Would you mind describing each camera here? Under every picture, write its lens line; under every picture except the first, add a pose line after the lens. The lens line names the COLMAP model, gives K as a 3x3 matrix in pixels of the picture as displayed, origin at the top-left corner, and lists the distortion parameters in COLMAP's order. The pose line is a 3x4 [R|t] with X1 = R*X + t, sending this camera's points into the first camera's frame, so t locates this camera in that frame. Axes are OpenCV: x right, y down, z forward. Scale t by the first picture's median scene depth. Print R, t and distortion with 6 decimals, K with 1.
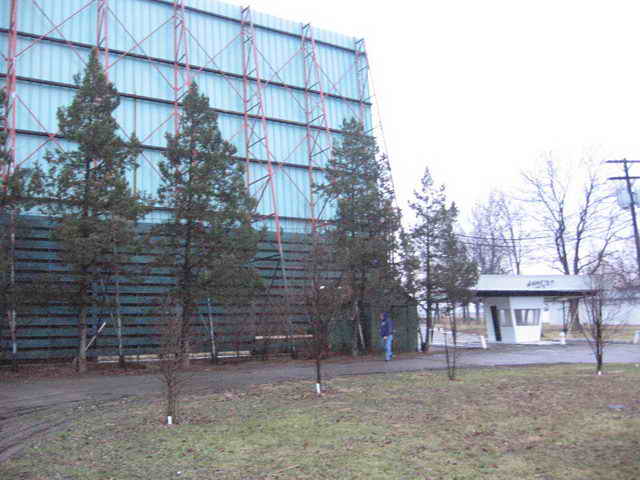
lens RADIAL K [[714.2, 0, 333.4], [0, 714.2, 242.3], [0, 0, 1]] dist [-0.125082, 0.000000]
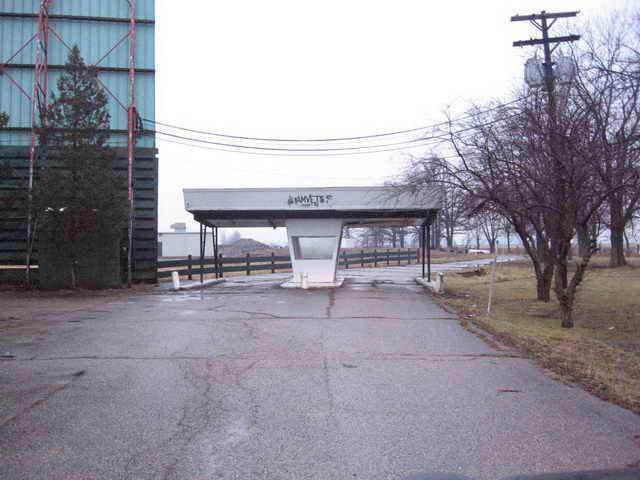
lens RADIAL K [[660.6, 0, 318.1], [0, 660.6, 242.4], [0, 0, 1]] dist [-0.107703, 0.000000]
pose [[0.927048, 0.007197, -0.374874, 0.455368], [0.034368, 0.993976, 0.104073, 0.027130], [0.373365, -0.109364, 0.921216, 0.334631]]
